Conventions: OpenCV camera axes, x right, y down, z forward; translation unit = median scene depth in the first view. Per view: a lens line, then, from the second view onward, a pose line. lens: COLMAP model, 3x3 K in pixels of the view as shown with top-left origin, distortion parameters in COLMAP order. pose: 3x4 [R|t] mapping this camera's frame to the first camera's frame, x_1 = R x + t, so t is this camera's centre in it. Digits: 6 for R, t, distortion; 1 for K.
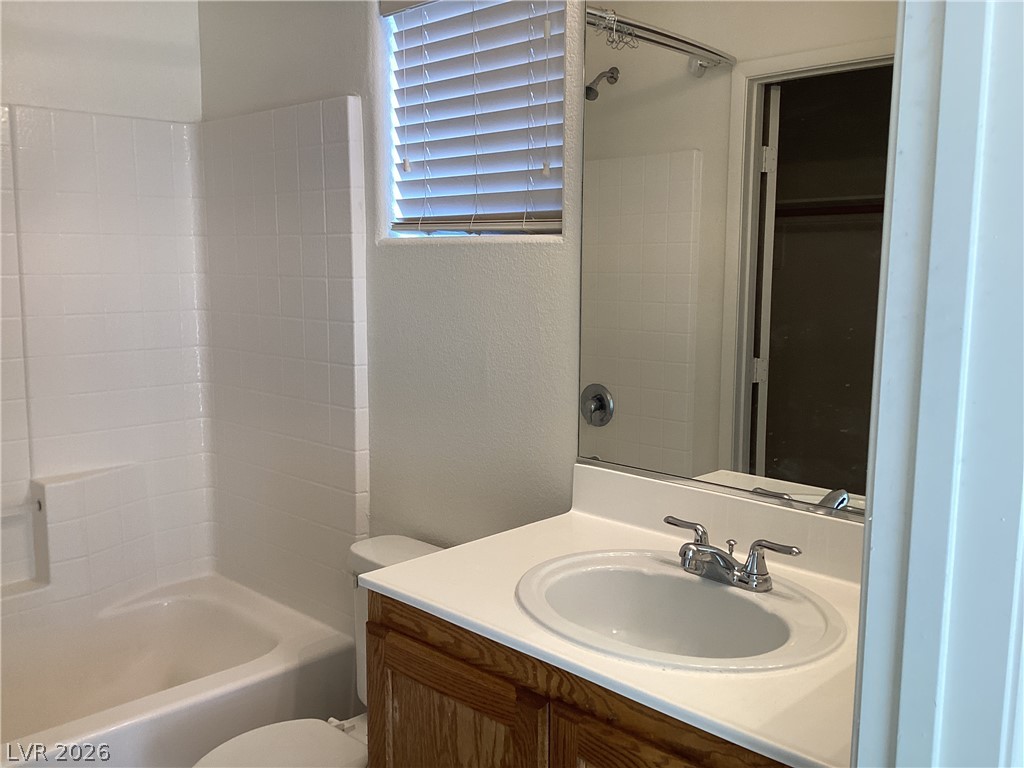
lens RADIAL K [[921.1, 0, 523.1], [0, 921.1, 389.0], [0, 0, 1]] dist [0.116464, -0.220339]
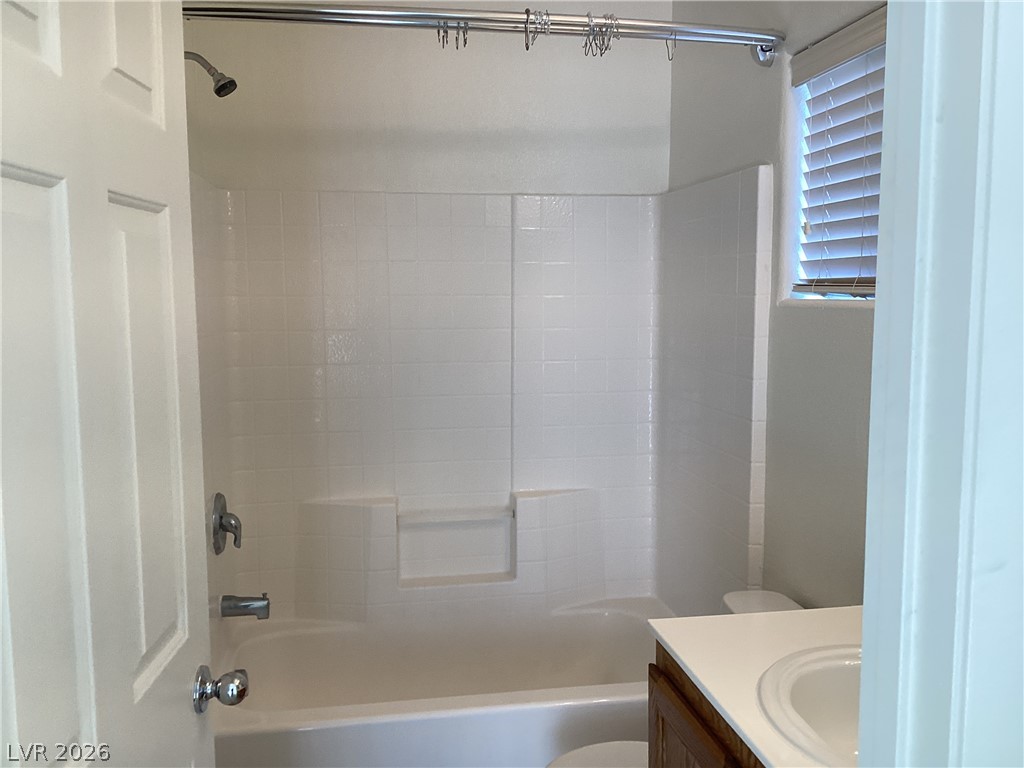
lens RADIAL K [[921.1, 0, 523.1], [0, 921.1, 389.0], [0, 0, 1]] dist [0.116464, -0.220339]
pose [[0.809710, 0.054653, -0.584280, 0.218923], [-0.072766, 0.997320, -0.007553, -0.035124], [0.582301, 0.048631, 0.811517, 0.004309]]
